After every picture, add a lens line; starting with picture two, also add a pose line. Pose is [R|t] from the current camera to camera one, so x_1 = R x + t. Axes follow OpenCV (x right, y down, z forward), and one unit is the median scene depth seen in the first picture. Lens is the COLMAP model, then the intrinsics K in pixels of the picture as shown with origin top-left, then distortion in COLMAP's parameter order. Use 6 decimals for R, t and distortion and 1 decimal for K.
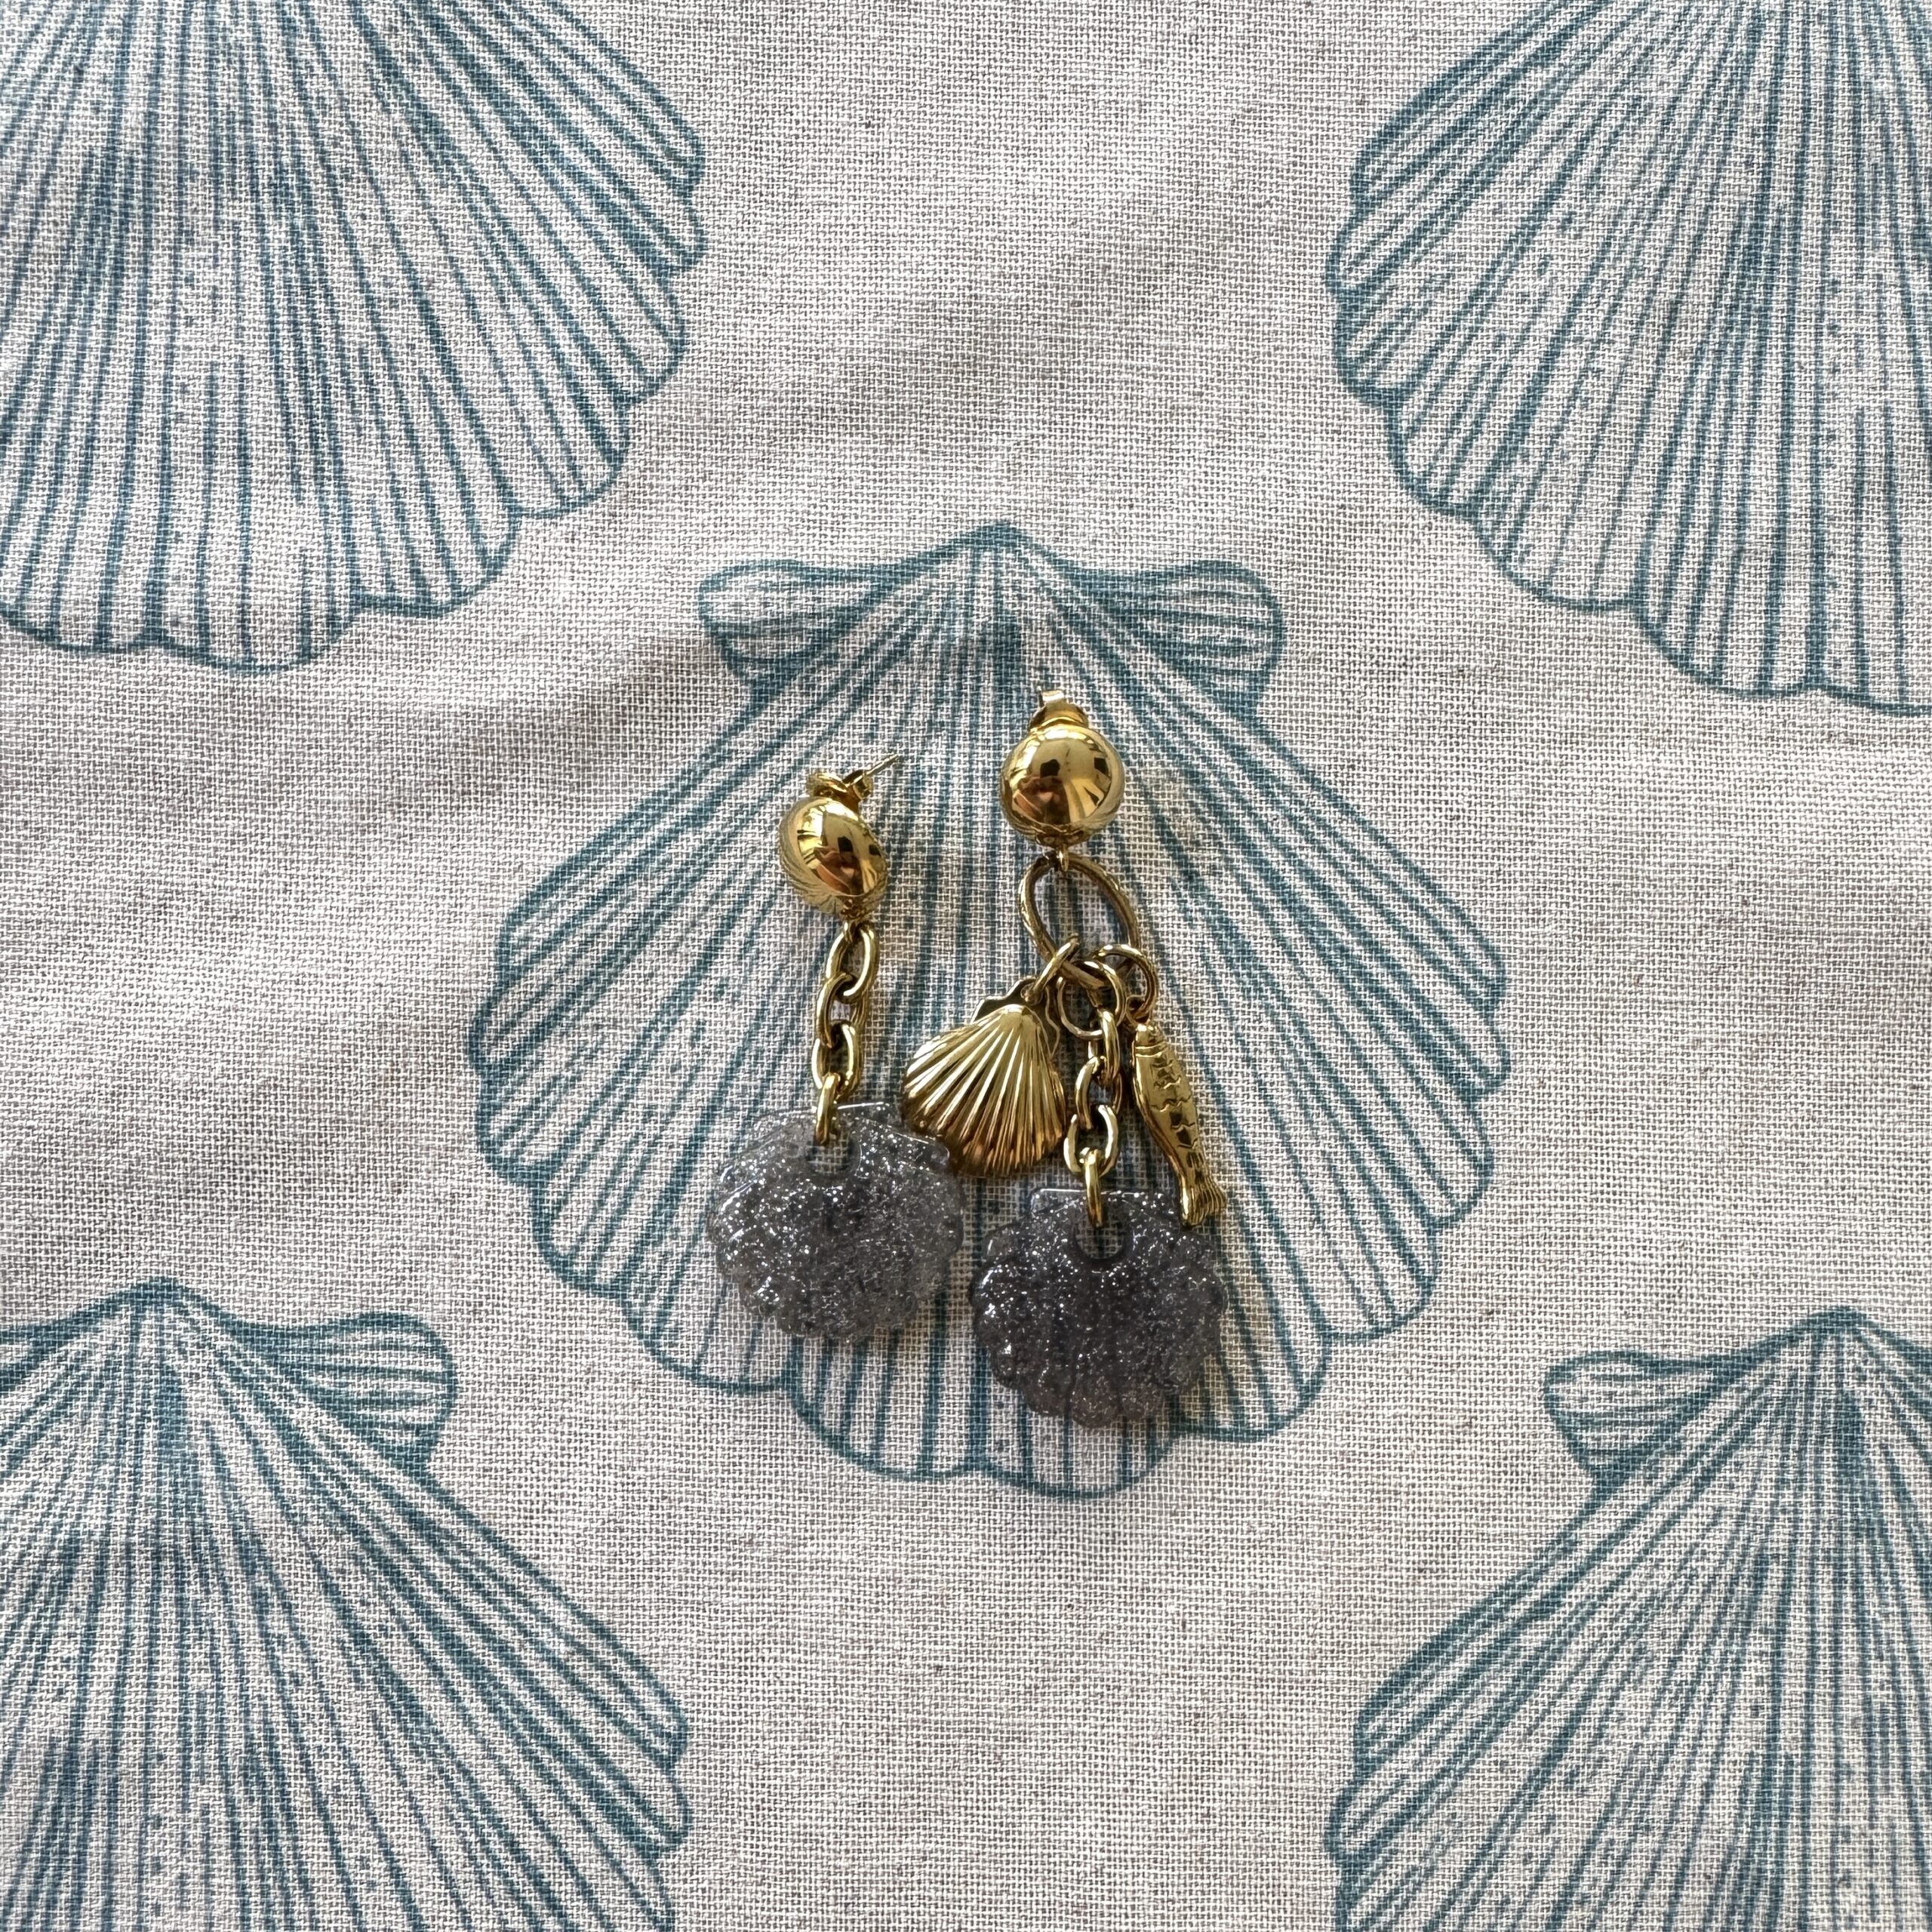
lens RADIAL K [[1867.0, 0, 1012.9], [0, 1867.0, 1007.6], [0, 0, 1]] dist [0.001402, -0.010706]
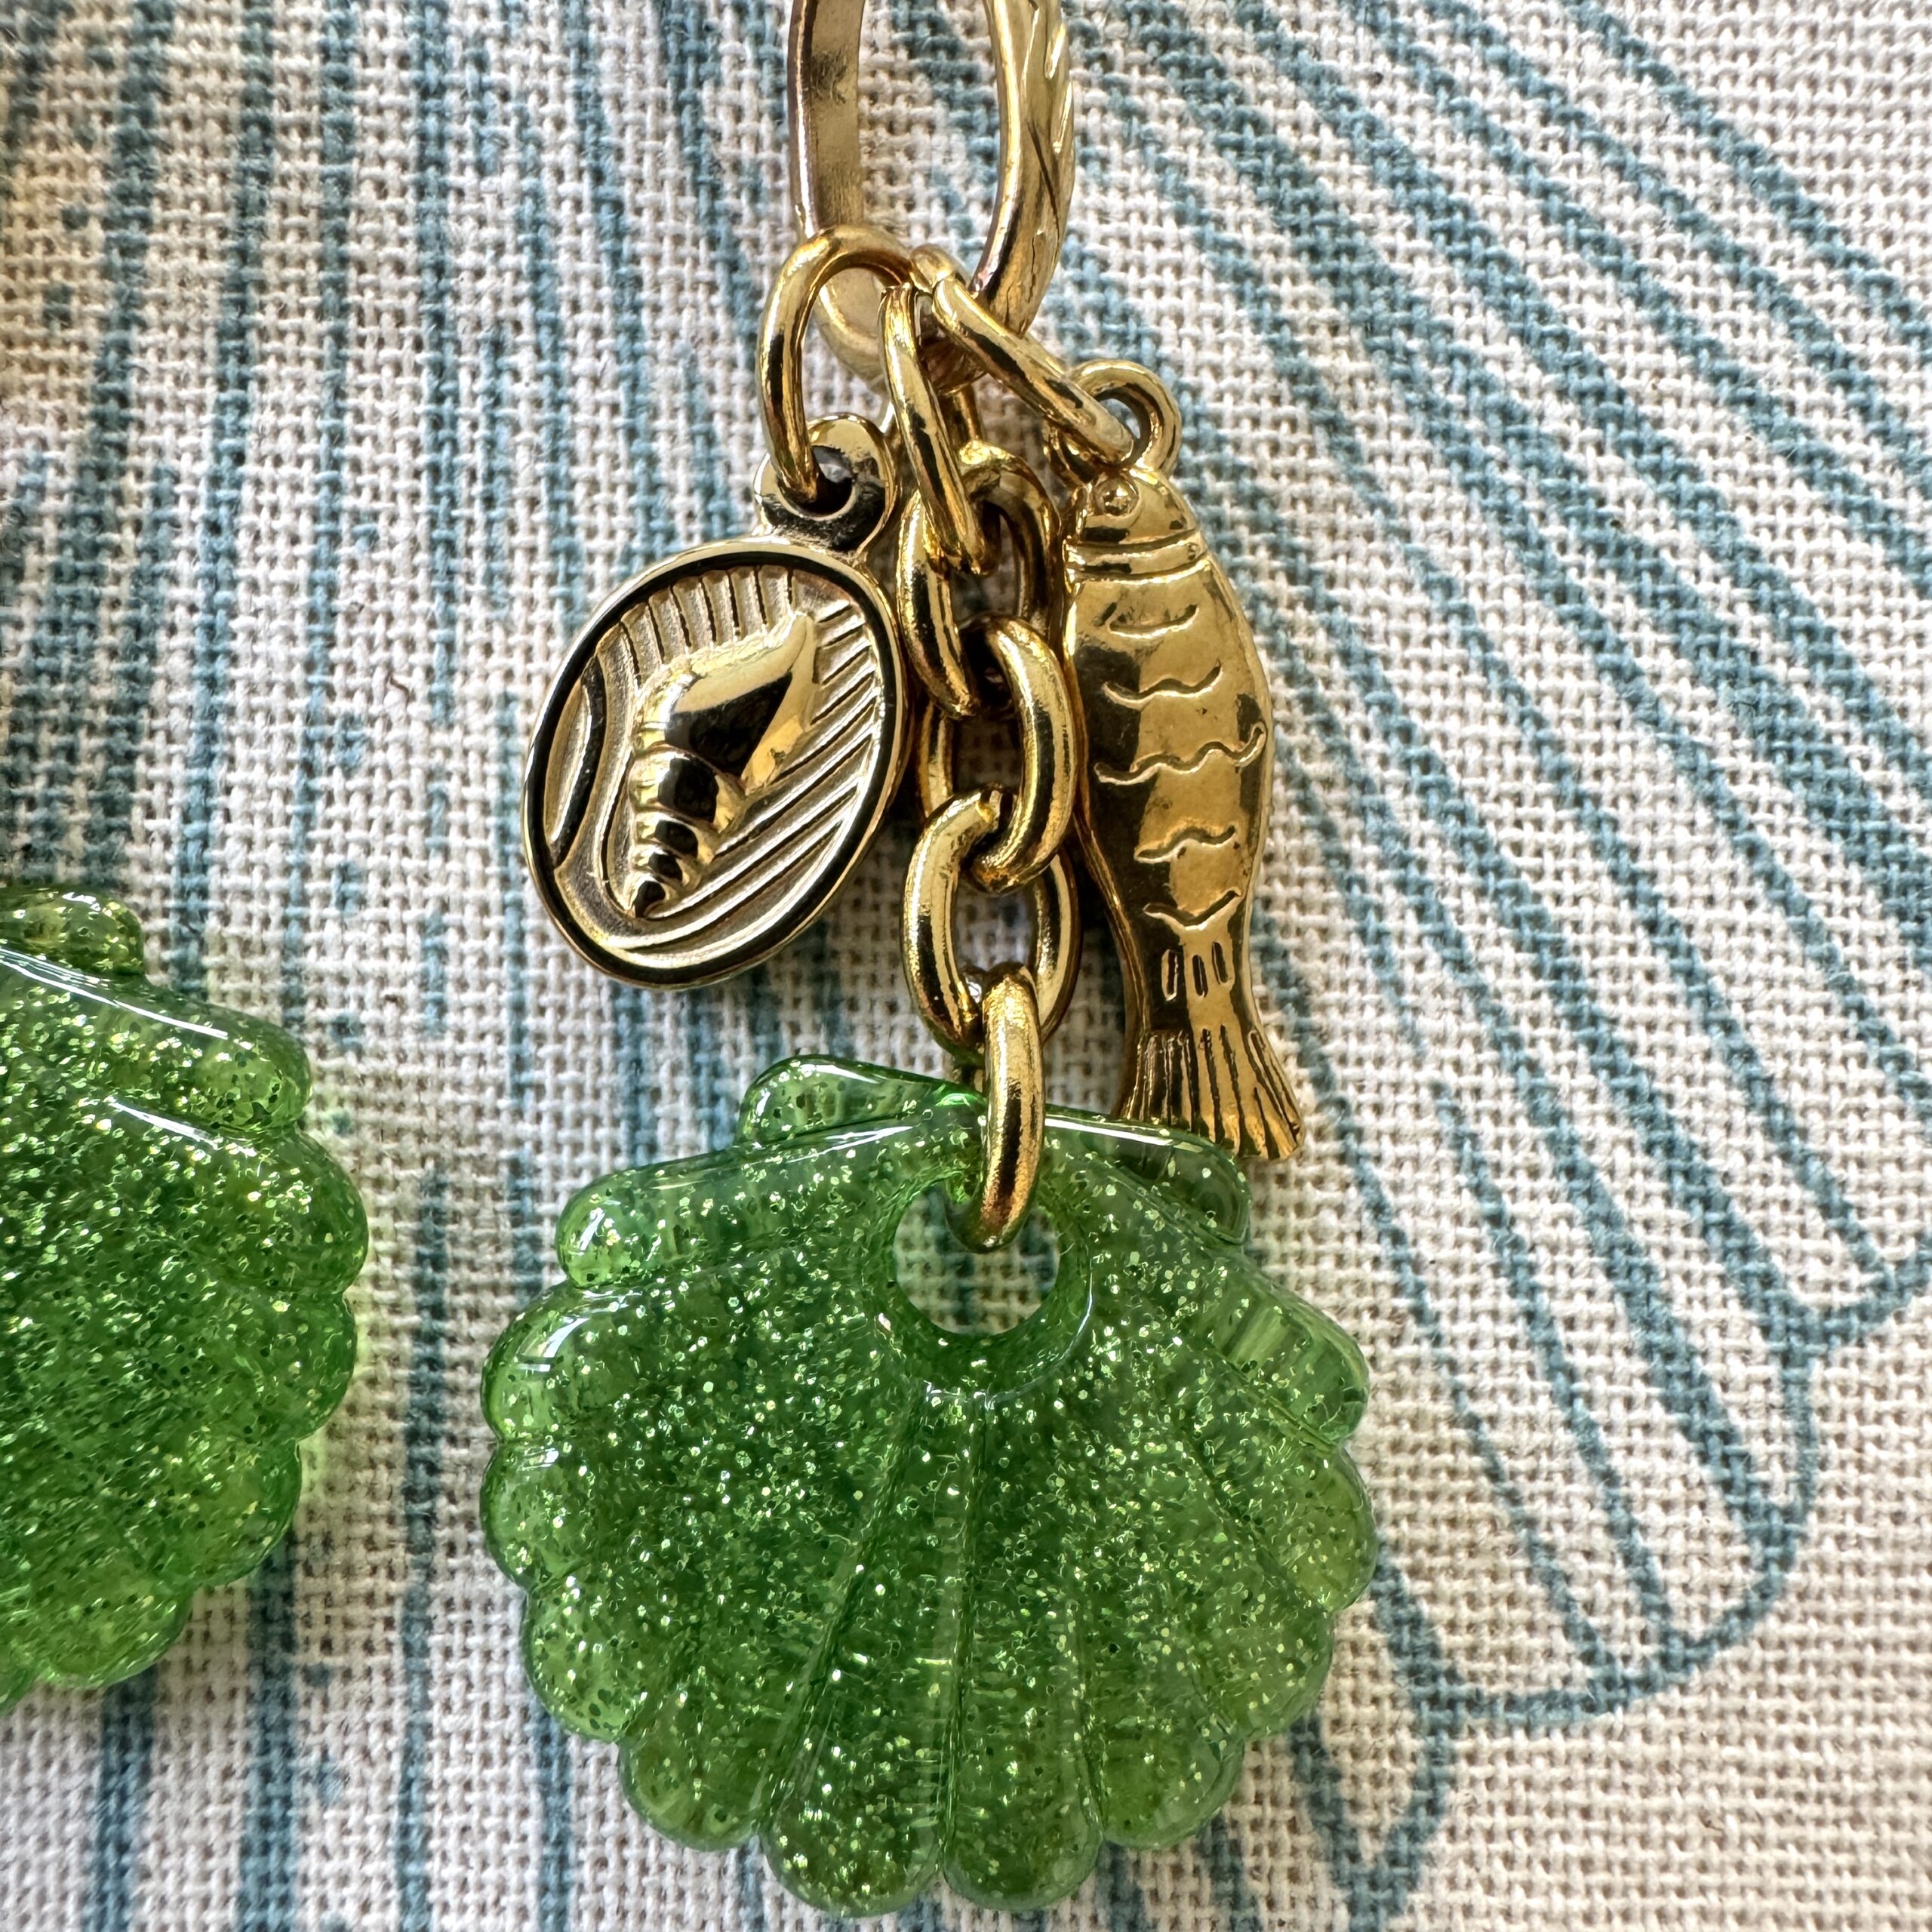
lens RADIAL K [[2102.0, 0, 938.7], [0, 2102.0, 818.4], [0, 0, 1]] dist [-0.006684, -0.012538]
pose [[0.999914, 0.010497, -0.007840, 0.088217], [-0.010465, 0.999937, 0.004080, 0.033683], [0.007882, -0.003997, 0.999961, 0.660522]]
